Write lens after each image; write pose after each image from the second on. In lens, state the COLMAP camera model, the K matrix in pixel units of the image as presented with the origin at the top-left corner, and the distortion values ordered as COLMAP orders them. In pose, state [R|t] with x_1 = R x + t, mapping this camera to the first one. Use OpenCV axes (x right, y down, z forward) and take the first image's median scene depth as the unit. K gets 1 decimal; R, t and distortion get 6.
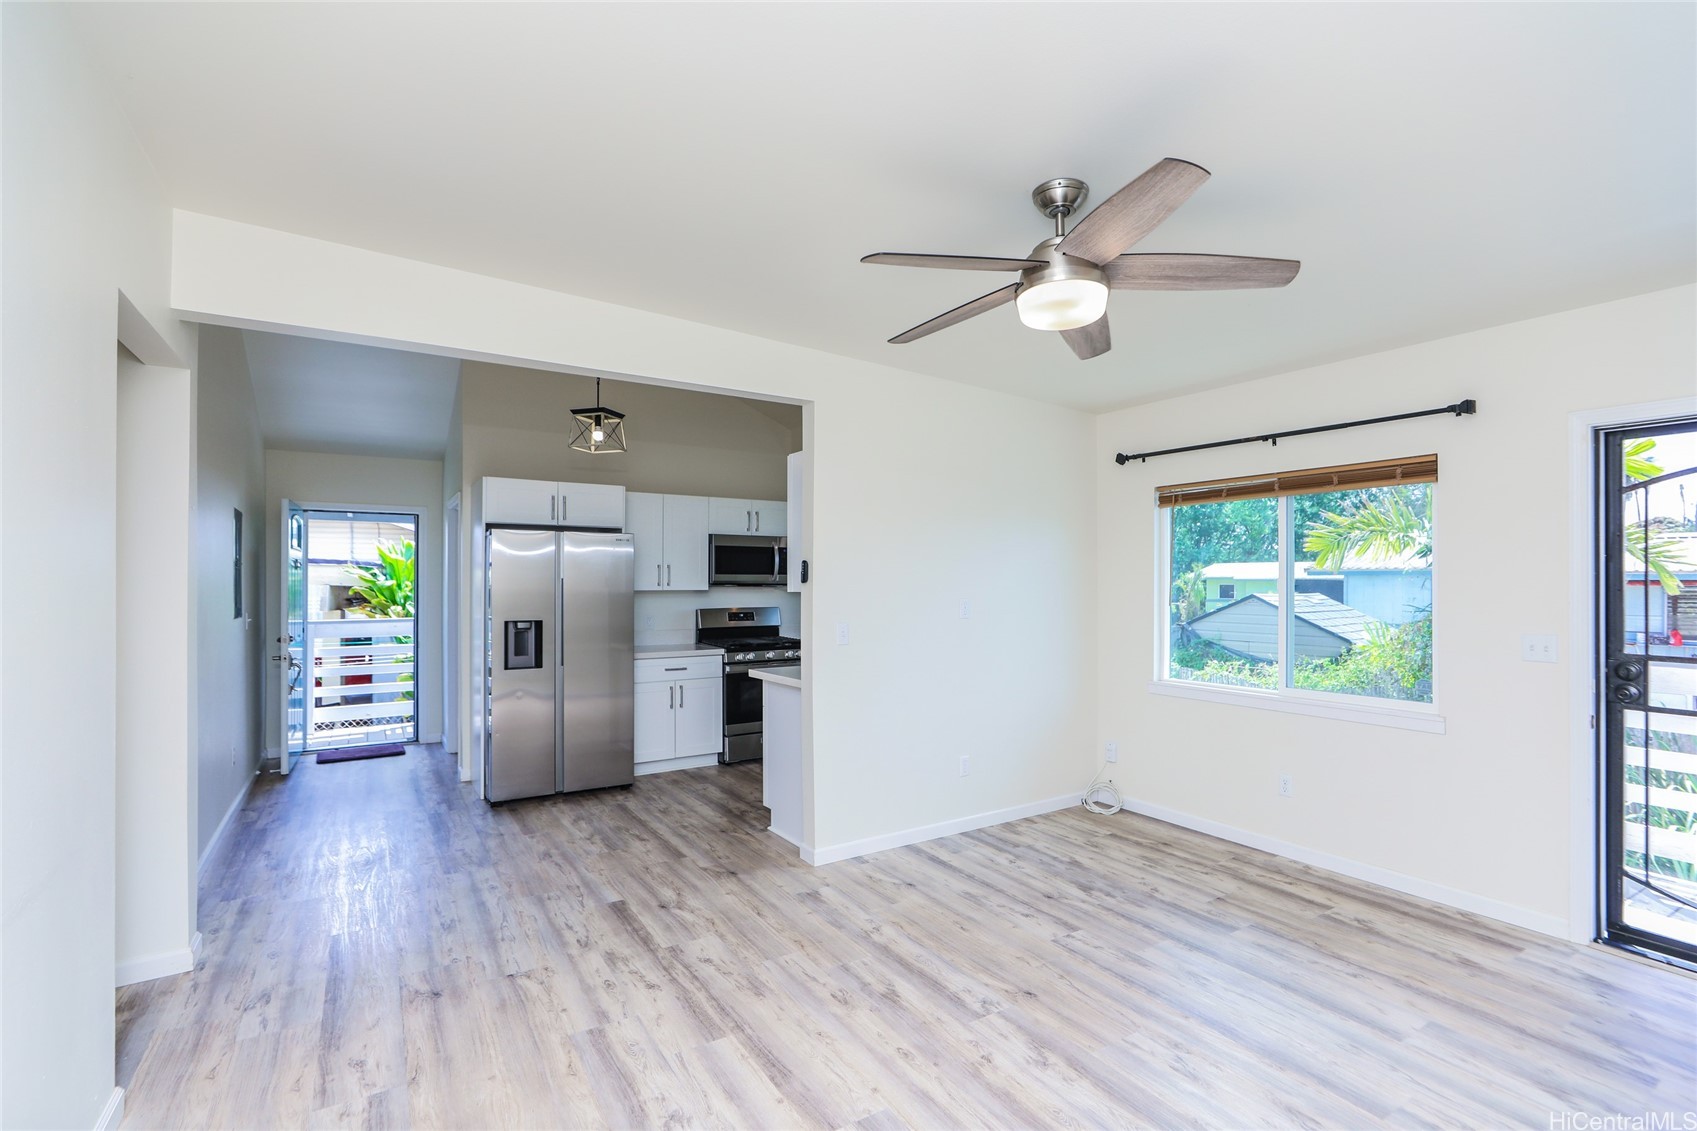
lens RADIAL K [[812.0, 0, 848.5], [0, 812.0, 565.5], [0, 0, 1]] dist [-0.001023, -0.000065]
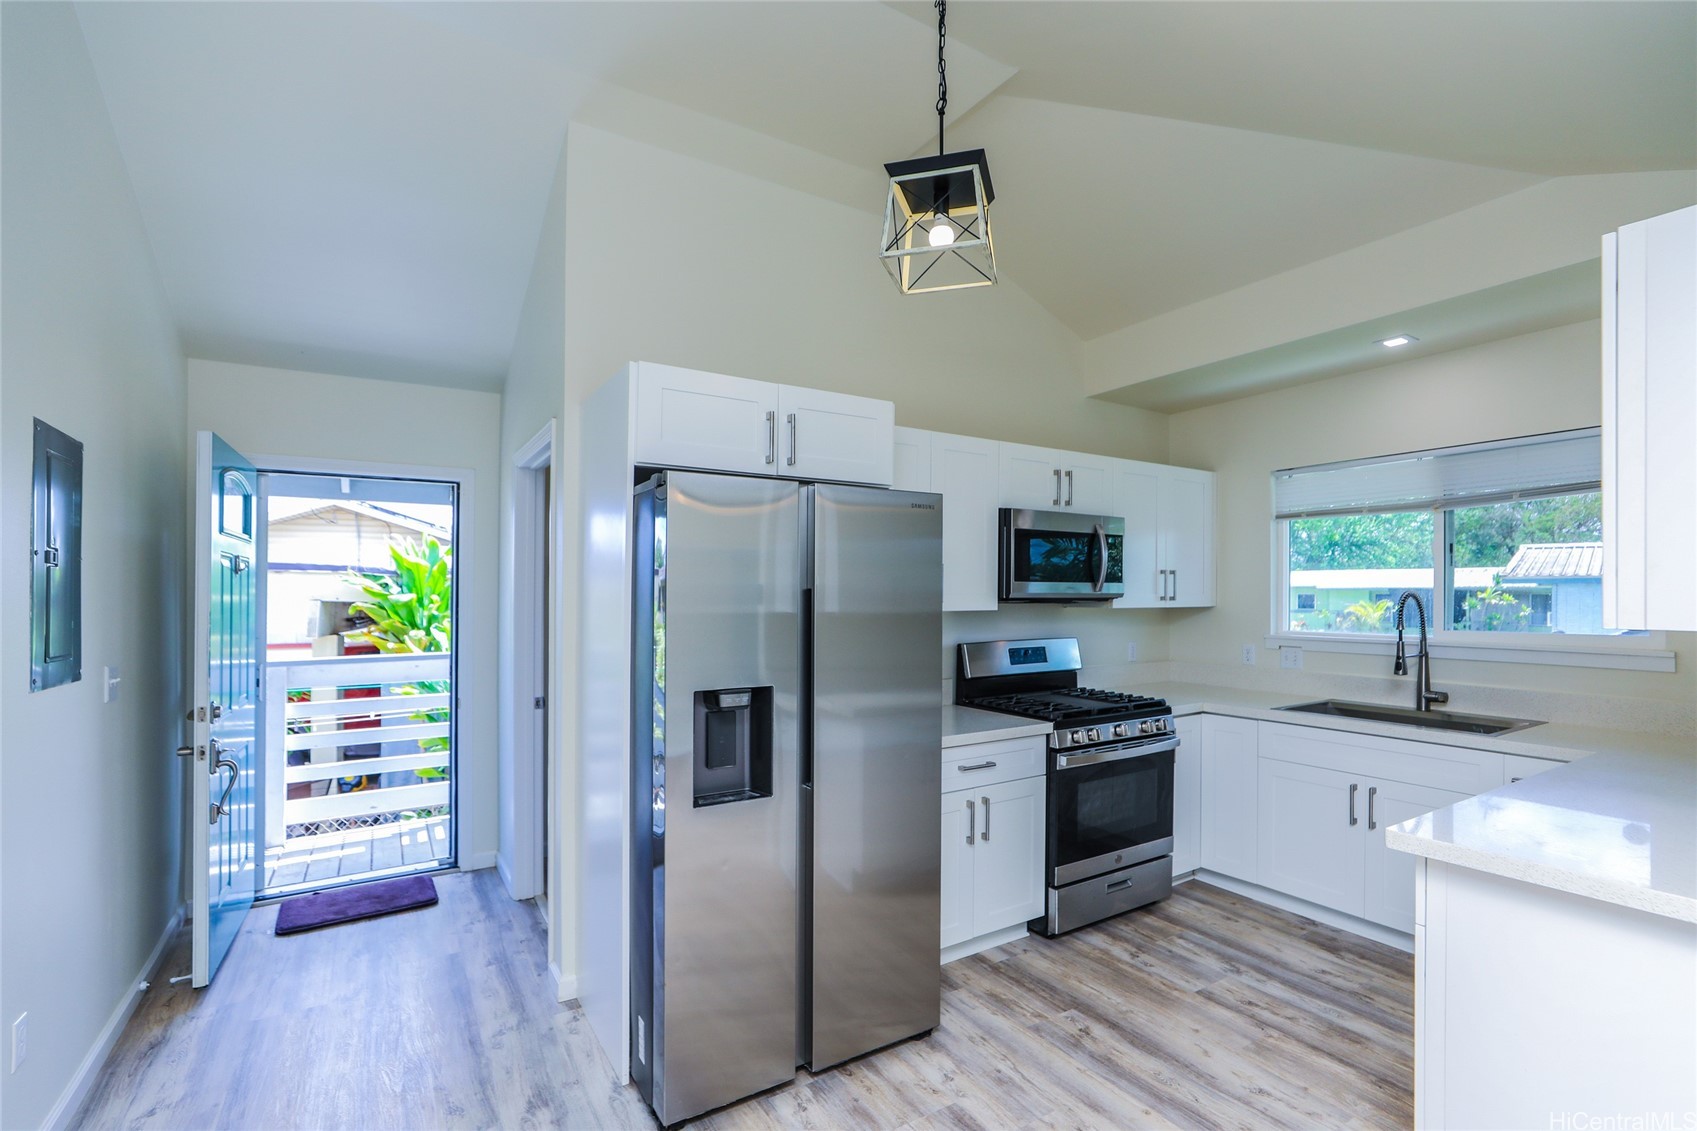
lens RADIAL K [[757.8, 0, 848.5], [0, 757.8, 565.5], [0, 0, 1]] dist [-0.000122, -0.000265]
pose [[0.999803, -0.002625, 0.019665, -0.238903], [0.002931, 0.999875, -0.015511, 0.006404], [-0.019622, 0.015566, 0.999686, 0.409936]]
